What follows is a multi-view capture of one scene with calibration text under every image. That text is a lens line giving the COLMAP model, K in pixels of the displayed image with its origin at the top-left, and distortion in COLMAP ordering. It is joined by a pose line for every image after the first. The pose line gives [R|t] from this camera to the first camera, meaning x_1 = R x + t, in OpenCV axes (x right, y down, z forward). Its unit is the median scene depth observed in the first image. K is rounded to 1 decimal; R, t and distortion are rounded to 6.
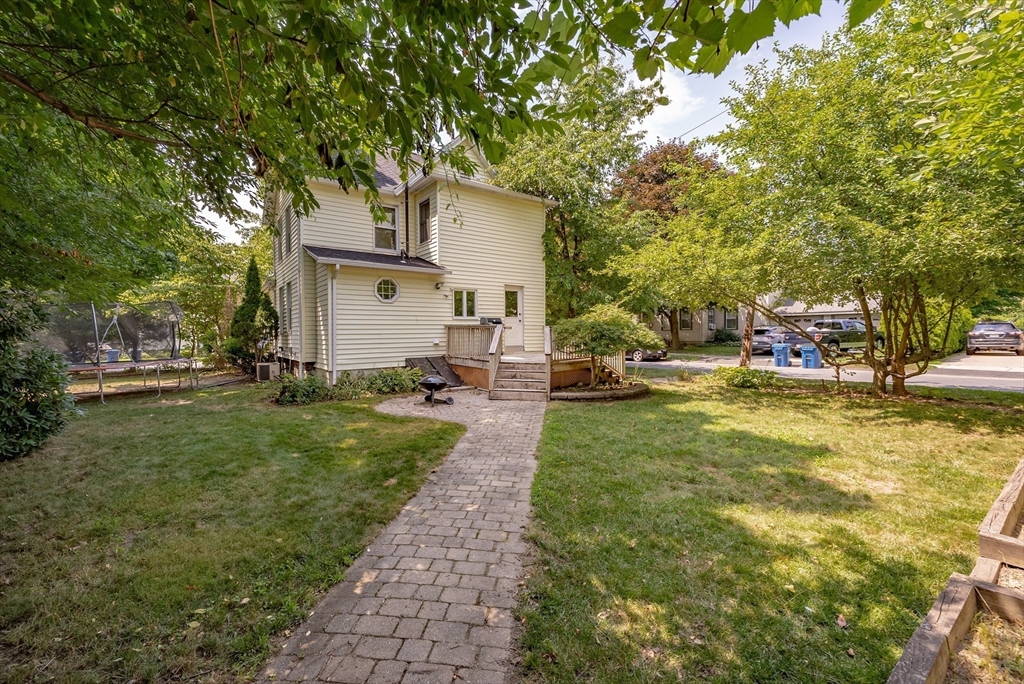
lens RADIAL K [[413.5, 0, 512.0], [0, 413.5, 342.0], [0, 0, 1]] dist [0.000277, 0.000007]
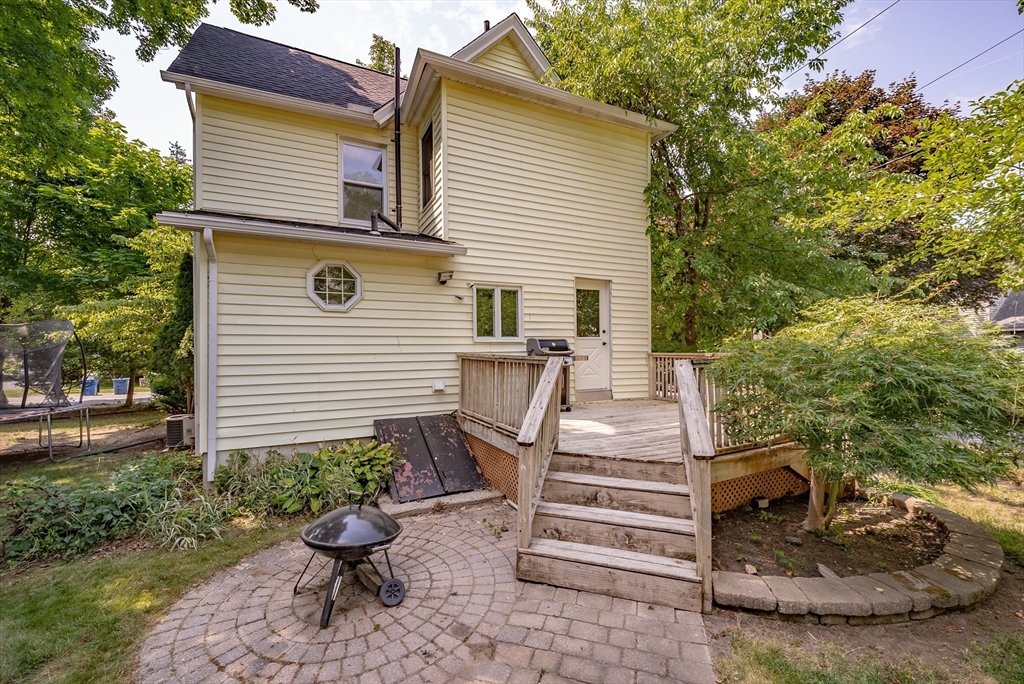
lens RADIAL K [[417.6, 0, 512.0], [0, 417.6, 342.0], [0, 0, 1]] dist [0.000173, -0.000006]
pose [[0.981744, -0.005839, -0.190115, 0.004942], [-0.003604, 0.998778, -0.049290, -0.030011], [0.190171, 0.049075, 0.980524, 0.495337]]
